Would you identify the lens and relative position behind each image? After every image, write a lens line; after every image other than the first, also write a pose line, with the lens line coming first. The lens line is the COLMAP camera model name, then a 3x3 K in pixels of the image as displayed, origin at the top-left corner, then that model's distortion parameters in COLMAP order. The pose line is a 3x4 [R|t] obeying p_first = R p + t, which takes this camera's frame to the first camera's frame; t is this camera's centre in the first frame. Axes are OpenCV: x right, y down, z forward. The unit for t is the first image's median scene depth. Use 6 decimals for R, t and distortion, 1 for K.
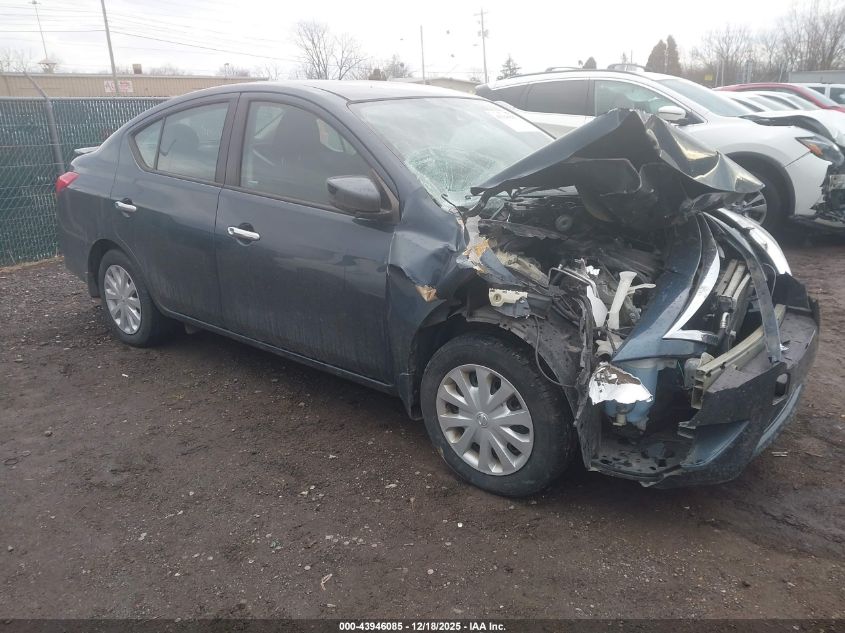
lens RADIAL K [[699.6, 0, 422.5], [0, 699.6, 316.5], [0, 0, 1]] dist [0.045856, -0.066274]
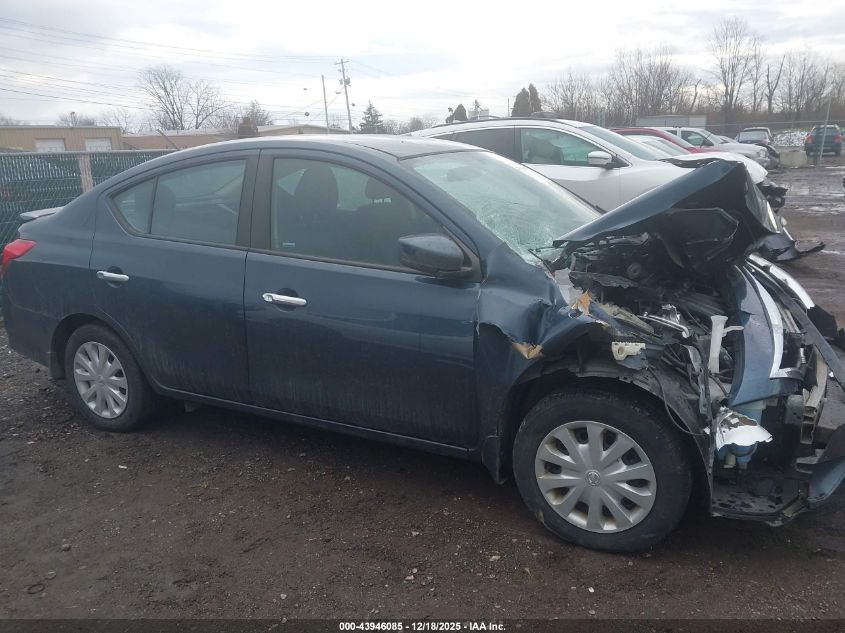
lens RADIAL K [[699.6, 0, 422.5], [0, 699.6, 316.5], [0, 0, 1]] dist [0.045856, -0.066274]
pose [[0.977251, -0.067099, 0.201192, -0.310265], [0.078911, 0.995562, -0.051269, -0.040291], [-0.196859, 0.065979, 0.978209, 0.074854]]
